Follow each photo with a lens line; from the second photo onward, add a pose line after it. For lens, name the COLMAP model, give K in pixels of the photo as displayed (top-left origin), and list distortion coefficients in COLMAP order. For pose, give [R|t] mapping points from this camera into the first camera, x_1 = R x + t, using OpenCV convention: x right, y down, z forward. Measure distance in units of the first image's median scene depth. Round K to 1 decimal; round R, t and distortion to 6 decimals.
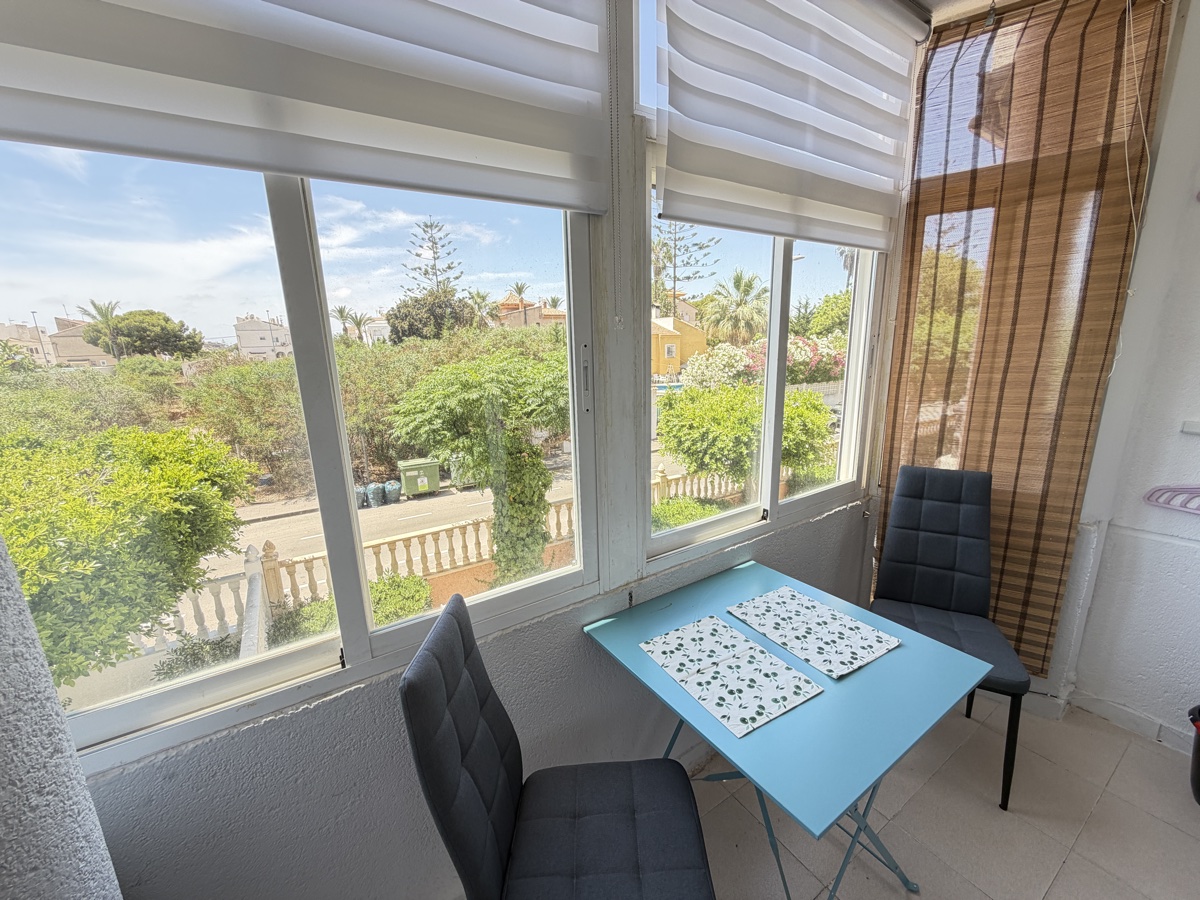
lens RADIAL K [[479.4, 0, 596.6], [0, 479.4, 451.1], [0, 0, 1]] dist [0.000413, 0.000276]
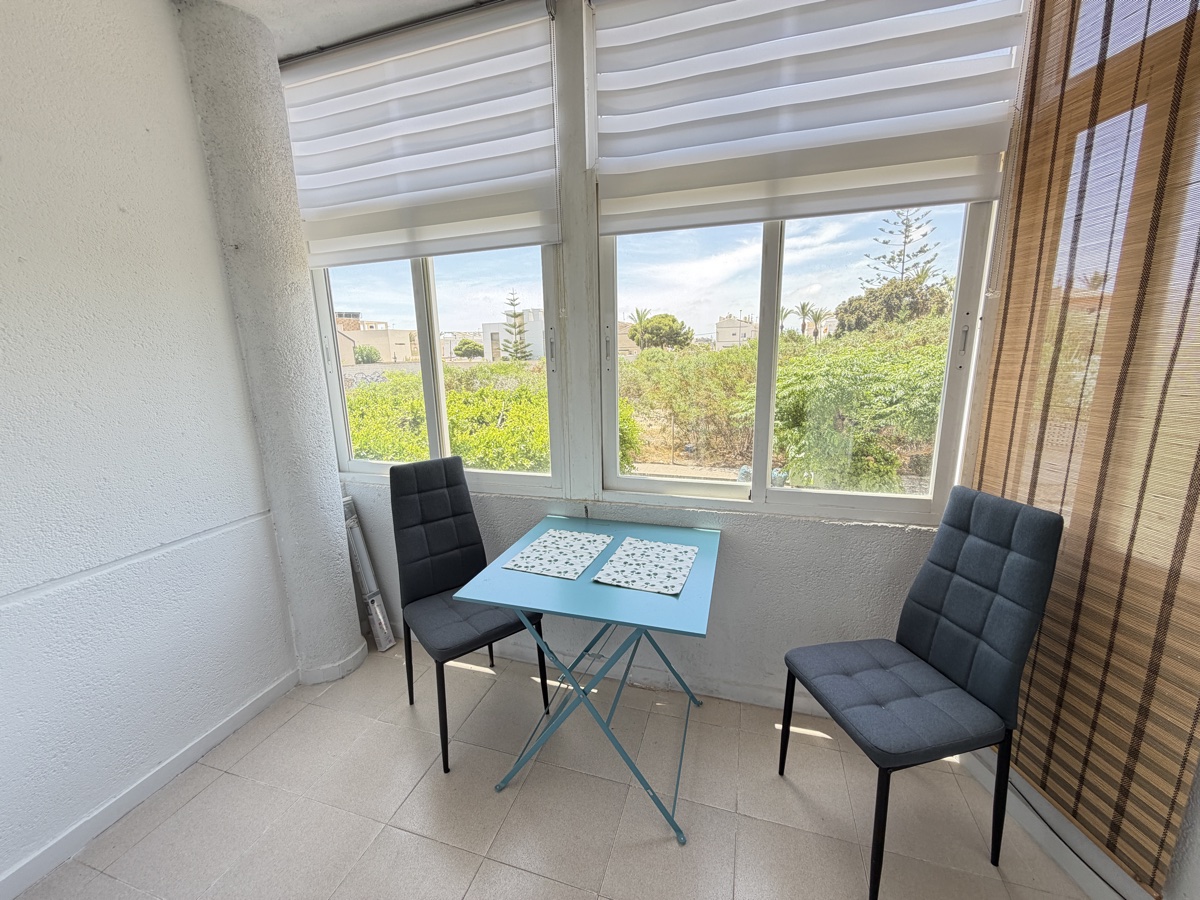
lens RADIAL K [[479.4, 0, 595.6], [0, 479.4, 449.9], [0, 0, 1]] dist [0.000413, 0.000276]
pose [[0.634805, 0.173221, -0.753005, 0.232288], [-0.167989, 0.982176, 0.084320, 0.002188], [0.754190, 0.072970, 0.652590, 0.020891]]
